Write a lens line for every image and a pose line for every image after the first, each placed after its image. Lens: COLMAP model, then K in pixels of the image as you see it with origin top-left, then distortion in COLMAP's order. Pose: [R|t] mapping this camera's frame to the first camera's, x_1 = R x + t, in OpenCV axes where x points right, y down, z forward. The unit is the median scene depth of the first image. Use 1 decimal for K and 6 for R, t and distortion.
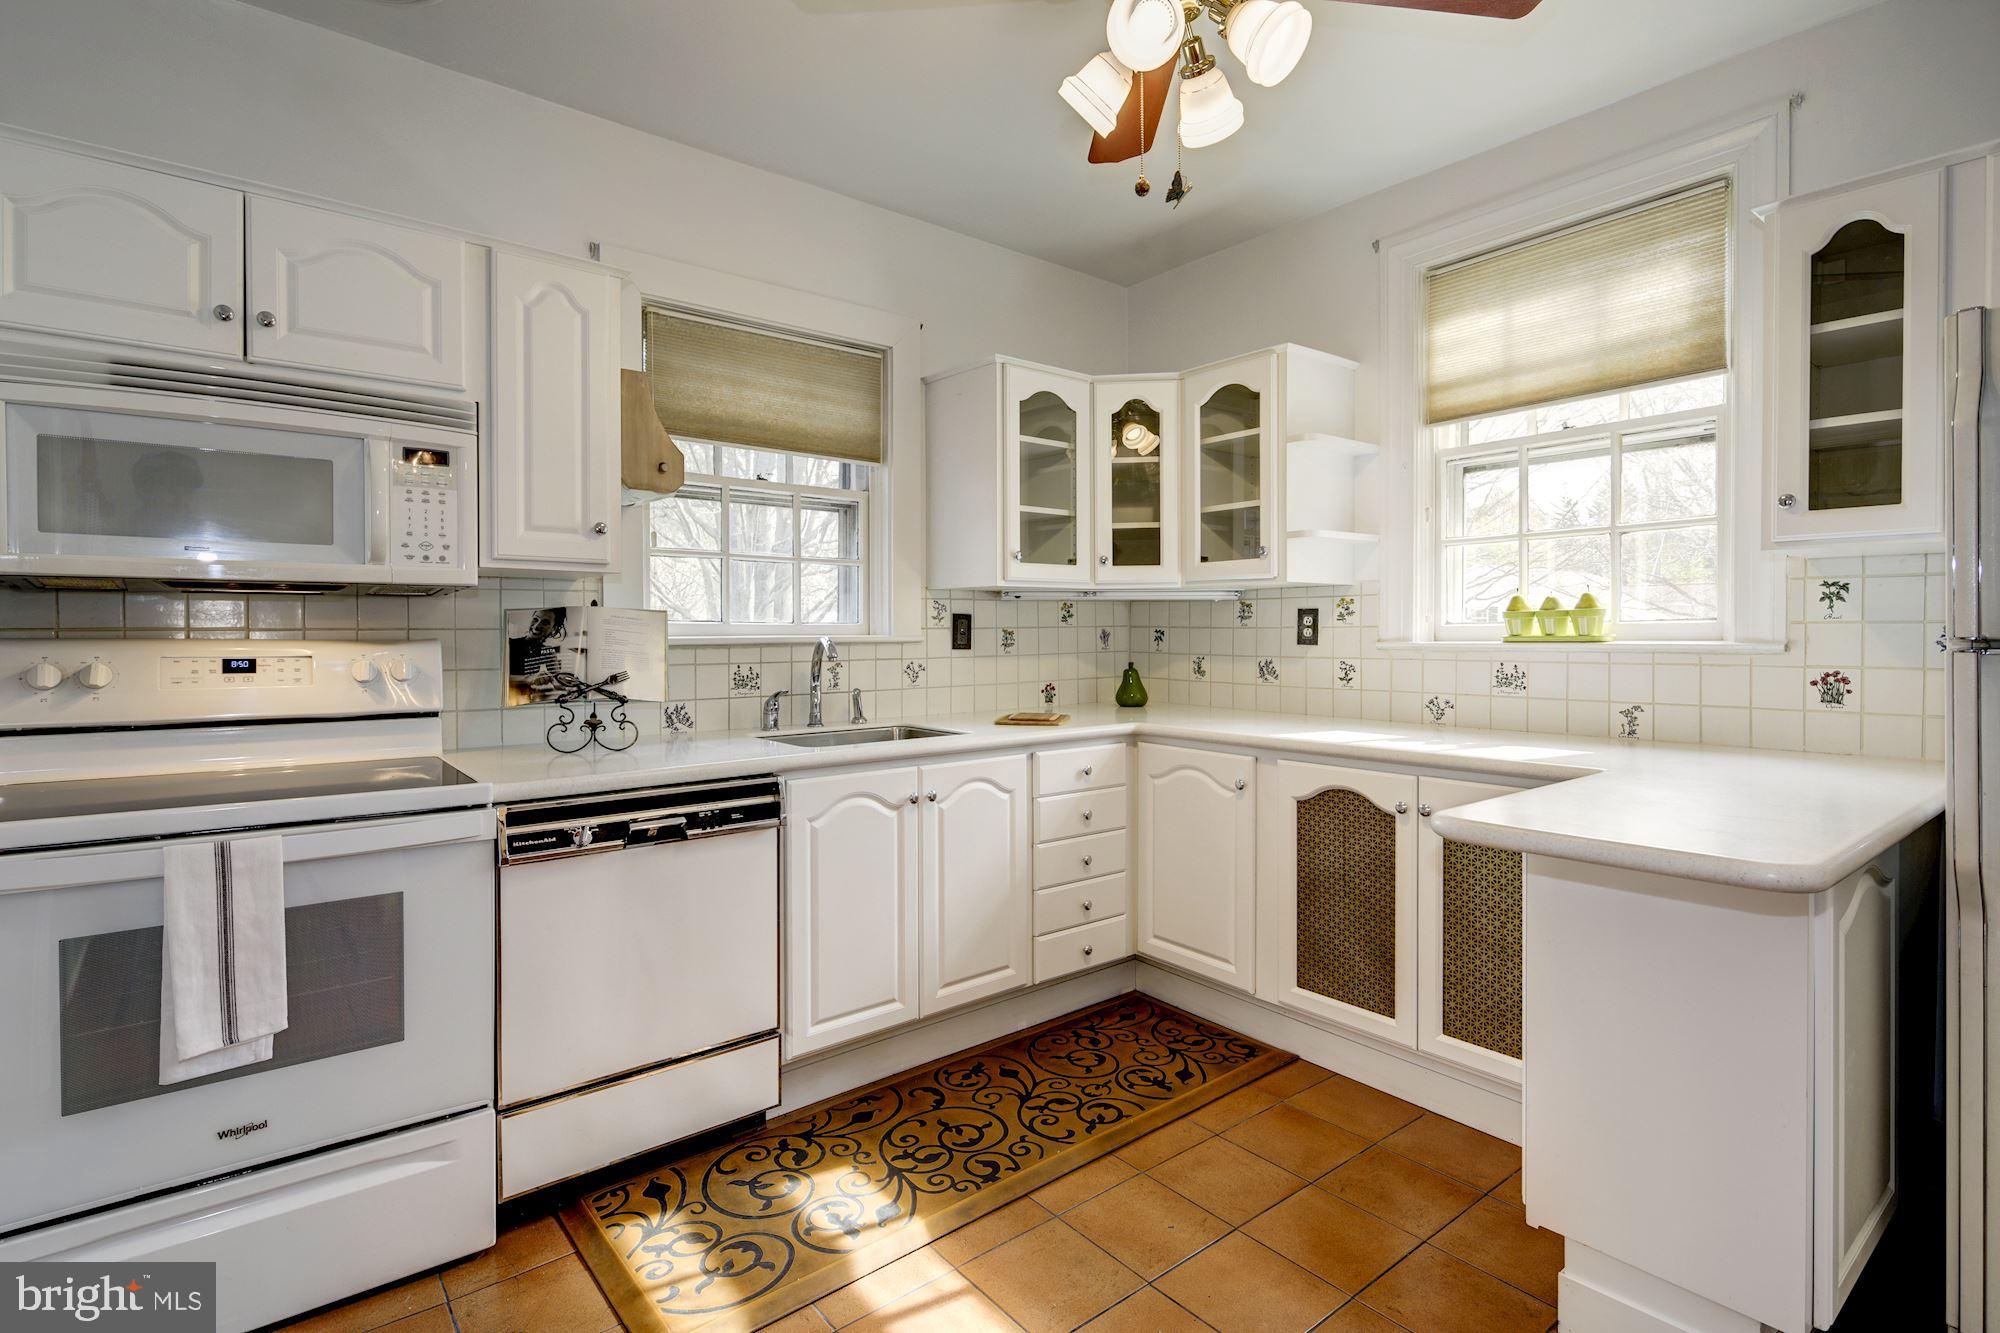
lens RADIAL K [[966.2, 0, 994.9], [0, 966.2, 643.1], [0, 0, 1]] dist [0.005391, -0.005067]
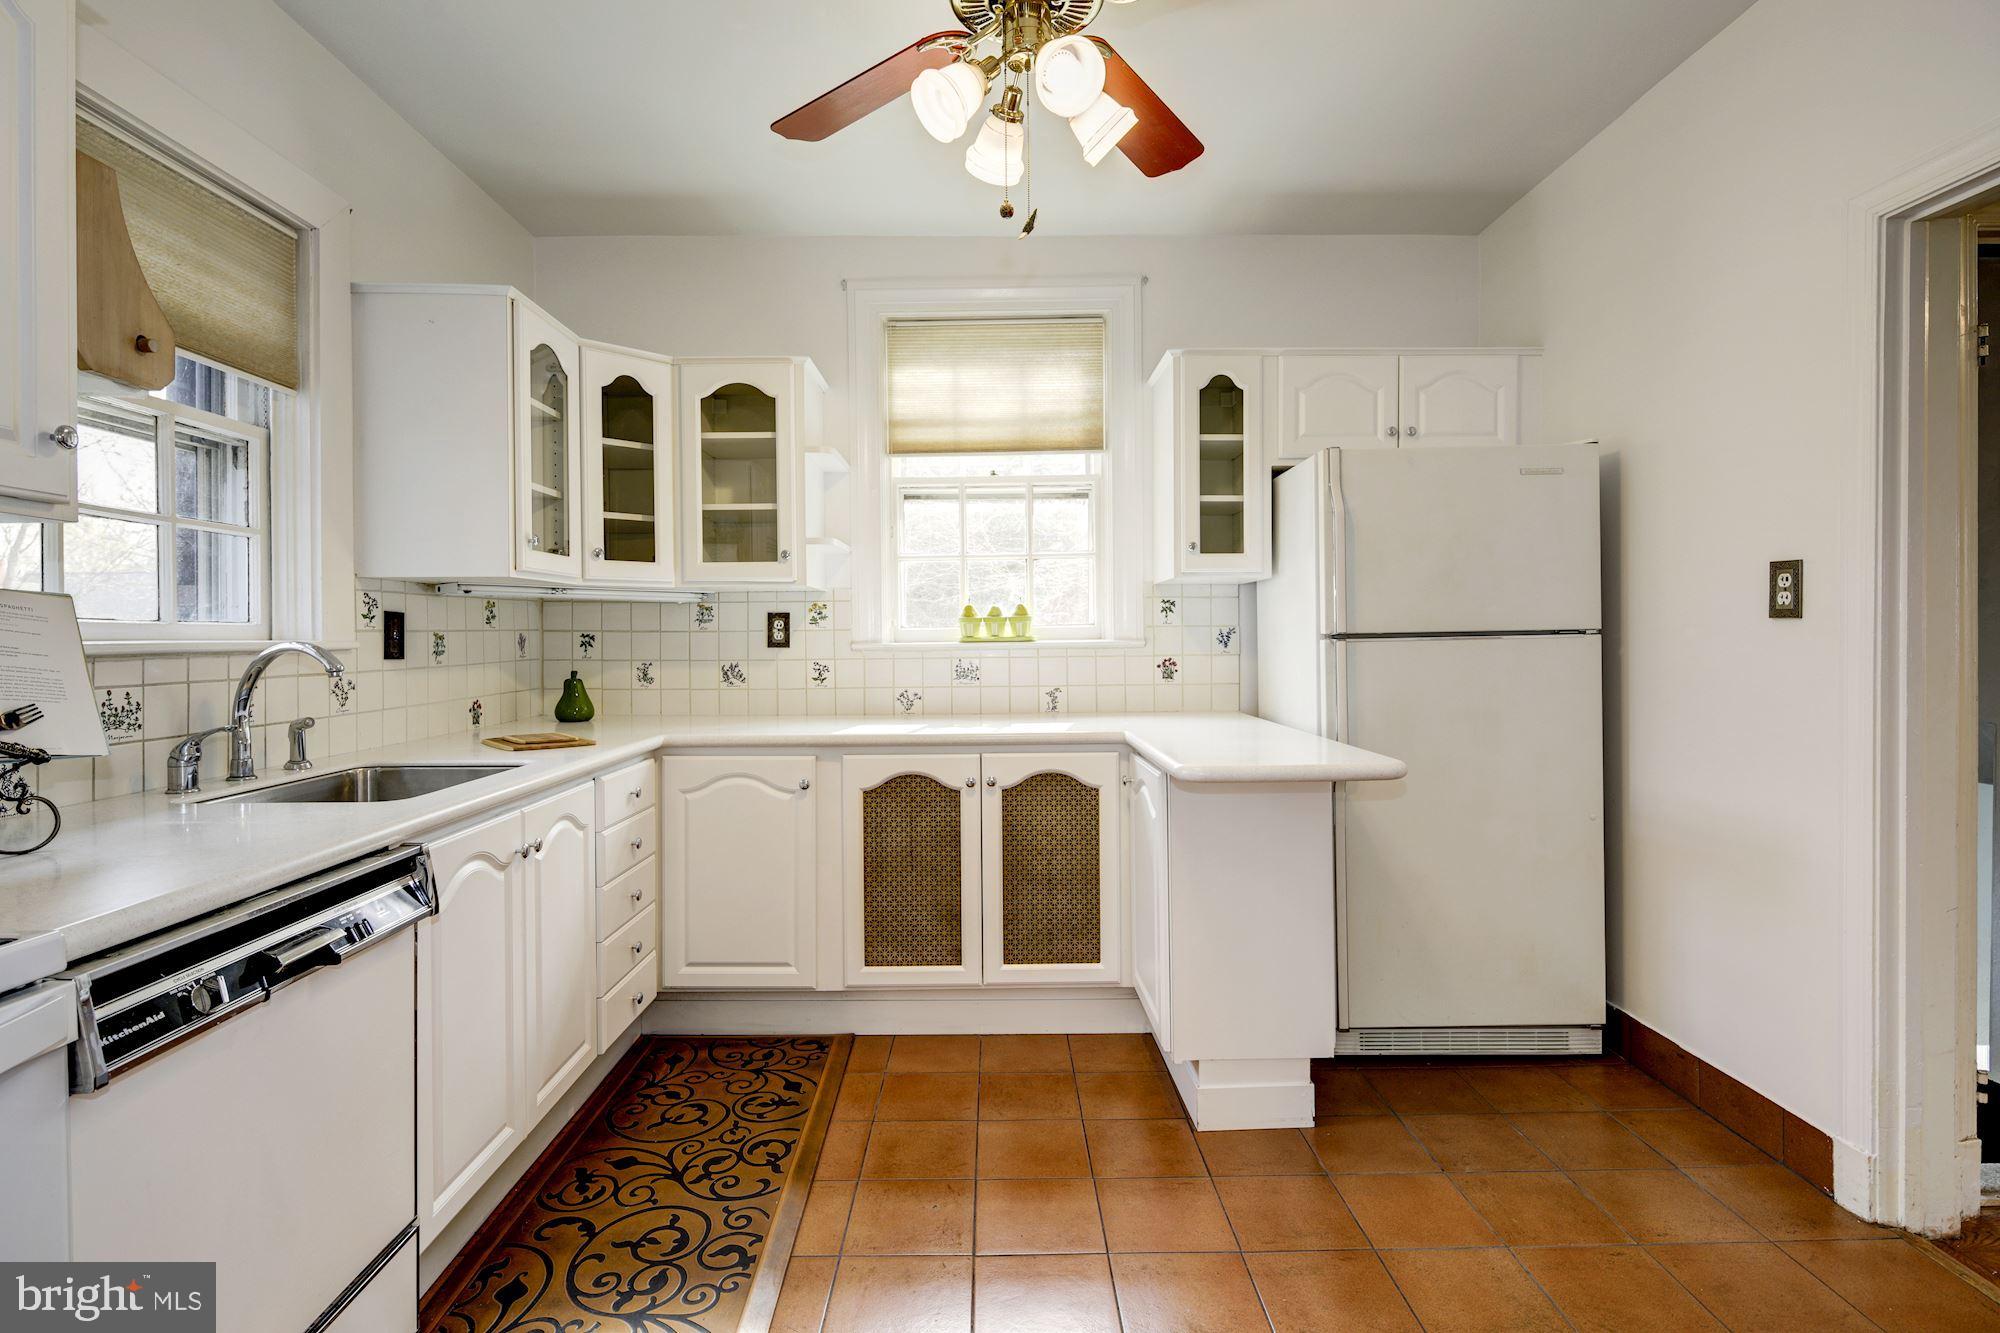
lens RADIAL K [[966.2, 0, 994.2], [0, 966.2, 641.8], [0, 0, 1]] dist [0.005391, -0.005067]
pose [[0.617461, -0.006162, 0.786578, -0.447446], [0.016494, 0.999851, -0.005115, 0.005986], [-0.786429, 0.016132, 0.617470, 0.231612]]
